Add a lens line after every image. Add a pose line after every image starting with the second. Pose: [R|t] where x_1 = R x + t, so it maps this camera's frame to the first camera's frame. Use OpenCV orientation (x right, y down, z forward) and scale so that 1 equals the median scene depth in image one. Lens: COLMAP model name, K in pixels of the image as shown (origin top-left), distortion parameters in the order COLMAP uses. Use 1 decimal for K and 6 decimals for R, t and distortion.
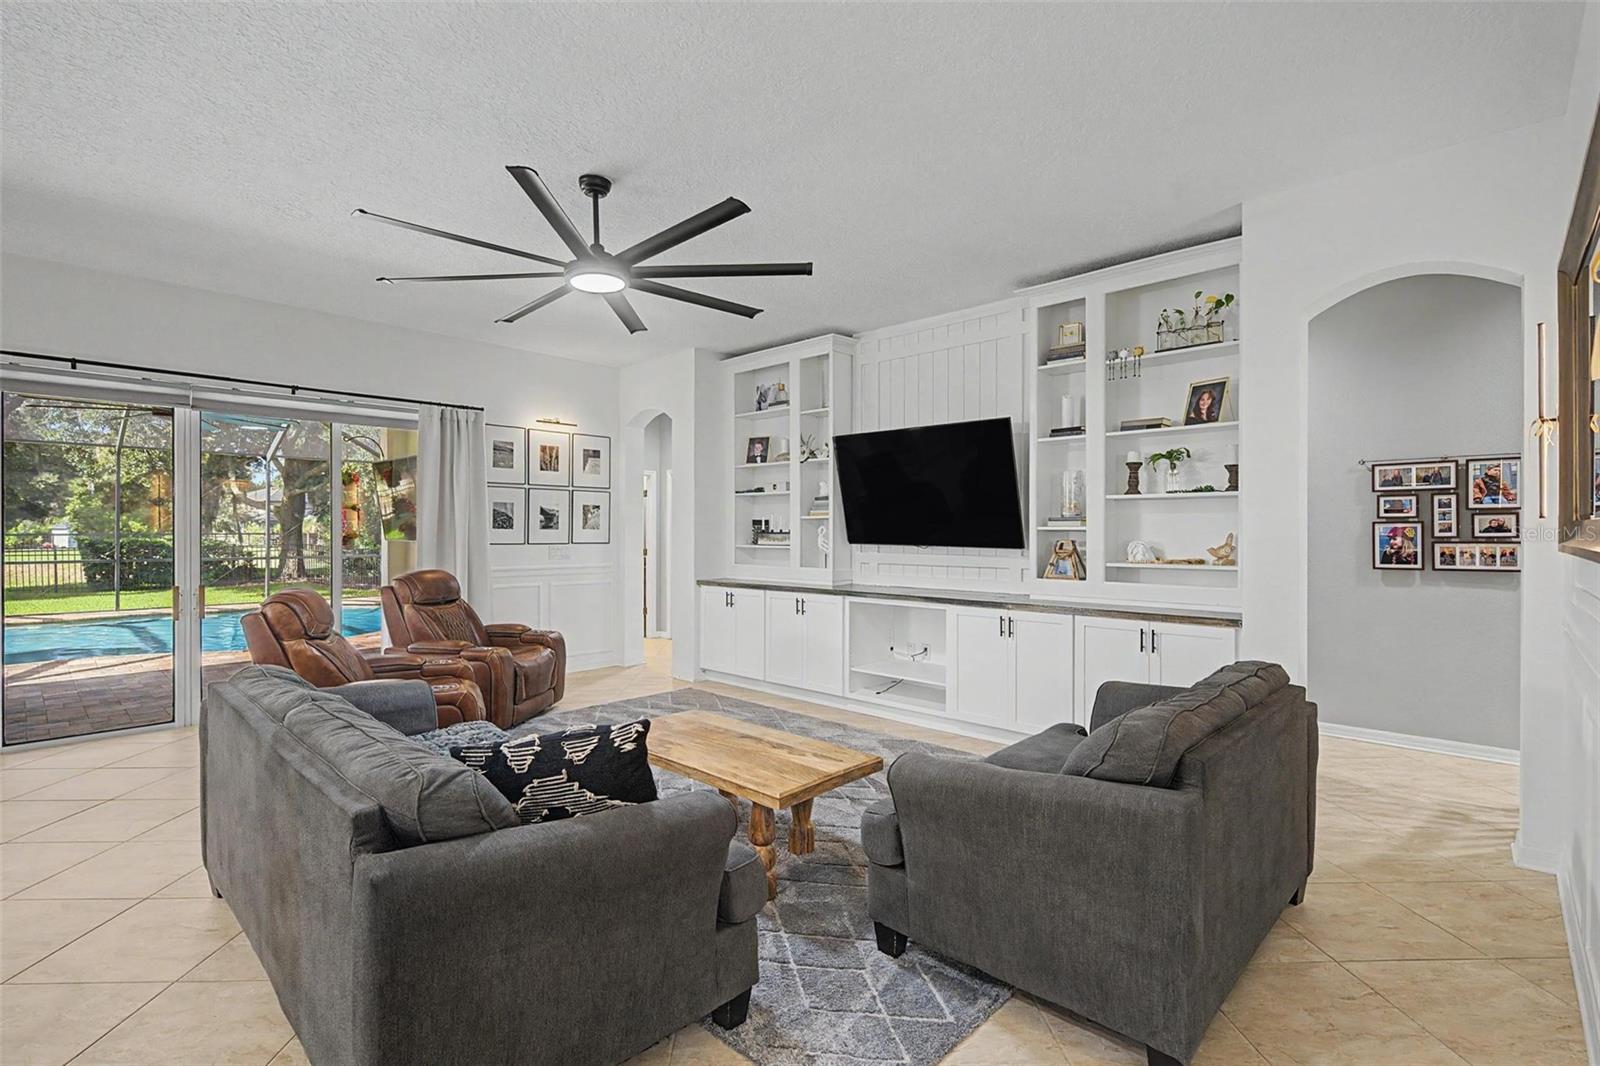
lens RADIAL K [[734.5, 0, 797.7], [0, 734.5, 535.8], [0, 0, 1]] dist [0.000645, 0.000064]
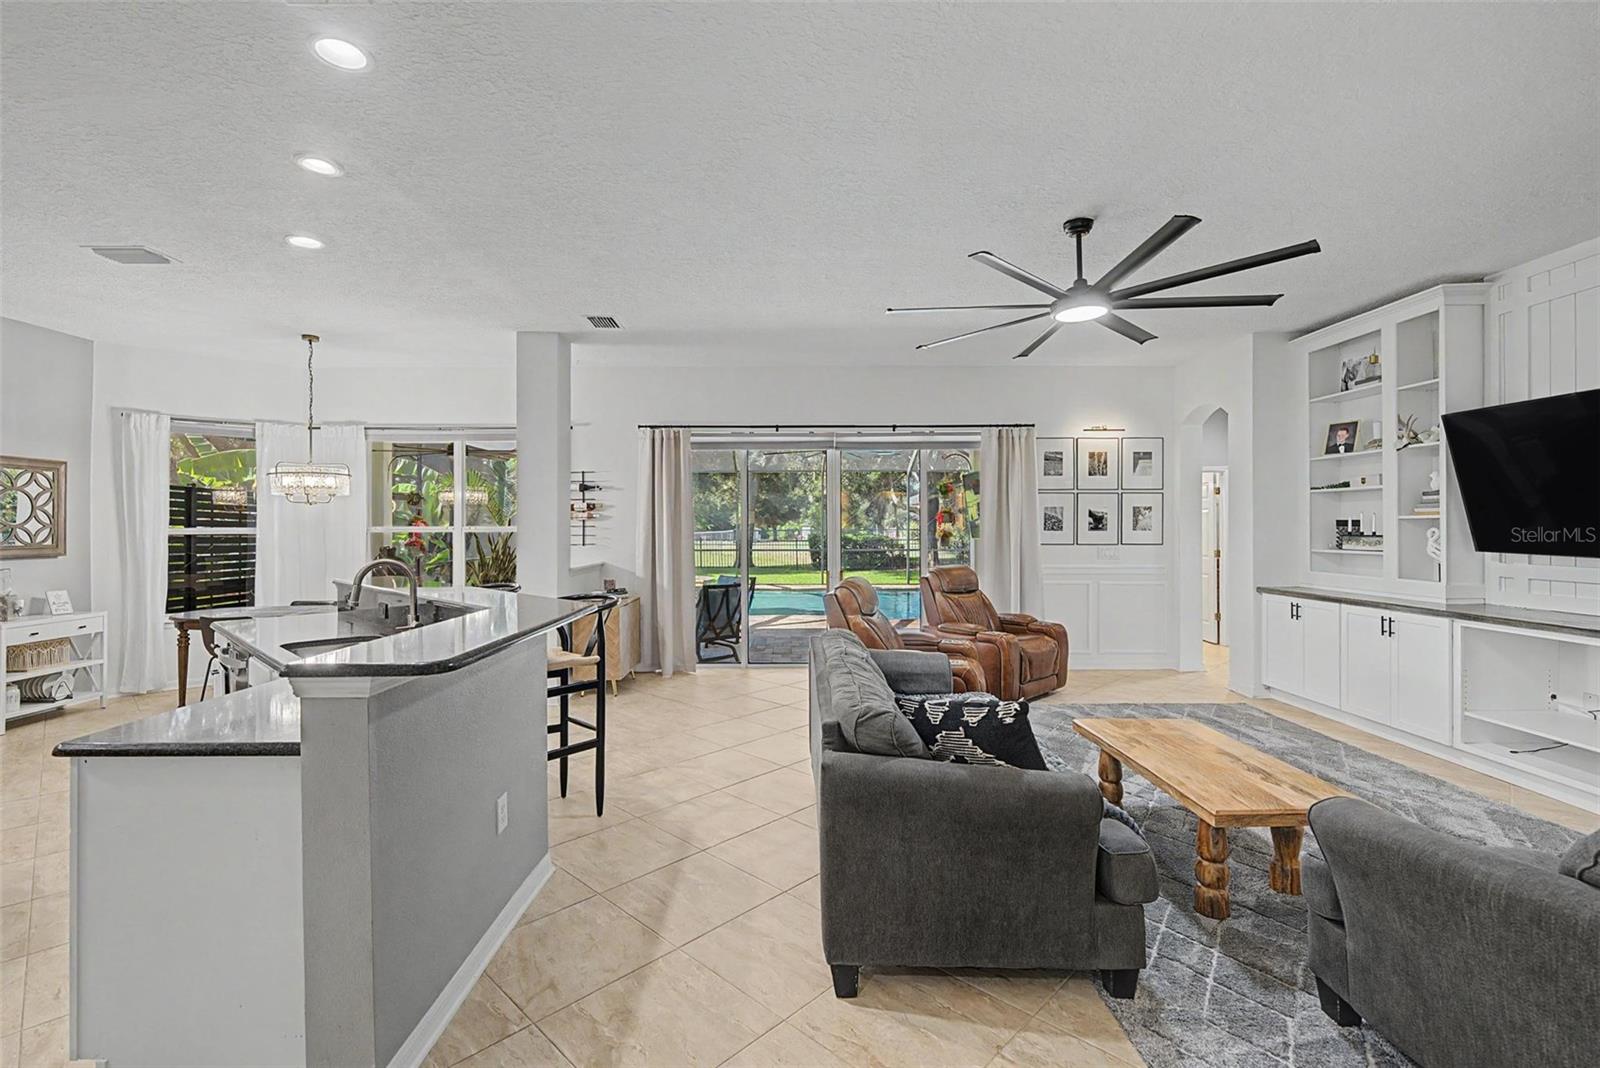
lens RADIAL K [[709.8, 0, 793.1], [0, 709.8, 532.4], [0, 0, 1]] dist [0.001293, -0.000221]
pose [[0.694897, 0.001711, -0.719107, 0.113014], [-0.000592, 0.999998, 0.001808, -0.010245], [0.719109, -0.000831, 0.694897, -0.030609]]
